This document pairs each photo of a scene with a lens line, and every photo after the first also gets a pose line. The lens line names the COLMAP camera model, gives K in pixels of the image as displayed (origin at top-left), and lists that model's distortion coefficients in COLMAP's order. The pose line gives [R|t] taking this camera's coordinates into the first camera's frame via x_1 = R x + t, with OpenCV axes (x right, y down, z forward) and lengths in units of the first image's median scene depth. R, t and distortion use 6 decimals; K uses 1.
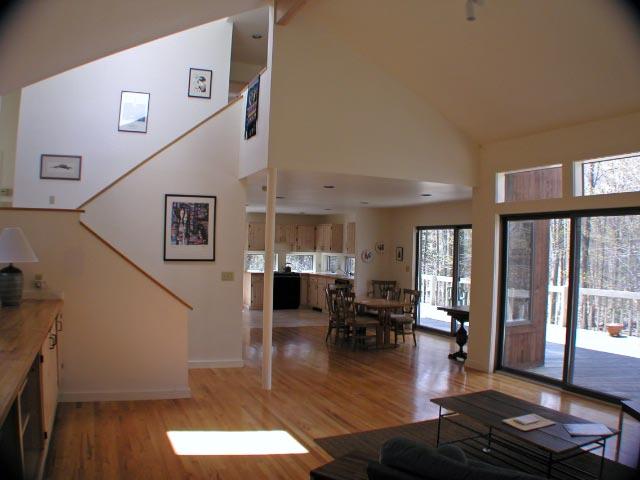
lens RADIAL K [[535.8, 0, 320.0], [0, 535.8, 240.0], [0, 0, 1]] dist [-0.276303, 0.130642]
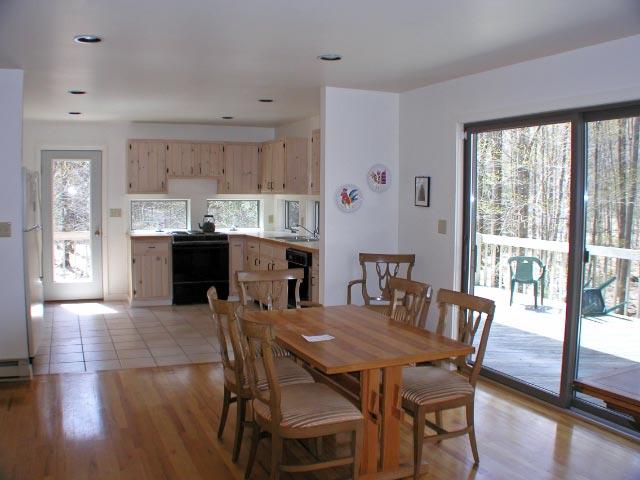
lens RADIAL K [[535.8, 0, 320.0], [0, 535.8, 240.0], [0, 0, 1]] dist [-0.276303, 0.130642]
pose [[0.999516, -0.013536, -0.028017, 0.067944], [0.016038, 0.995712, 0.091104, 0.021700], [0.026664, -0.091510, 0.995447, 0.496590]]
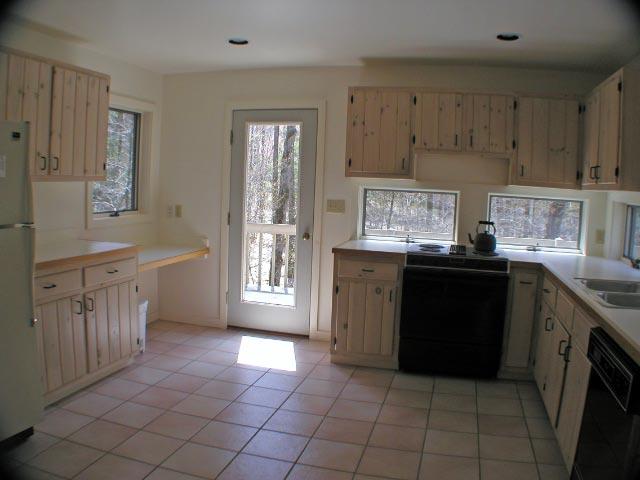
lens RADIAL K [[535.8, 0, 320.0], [0, 535.8, 240.0], [0, 0, 1]] dist [-0.276303, 0.130642]
pose [[0.766088, 0.072550, -0.638628, 0.060110], [-0.011920, 0.995042, 0.098742, 0.026028], [0.642625, -0.068033, 0.763155, 0.738794]]
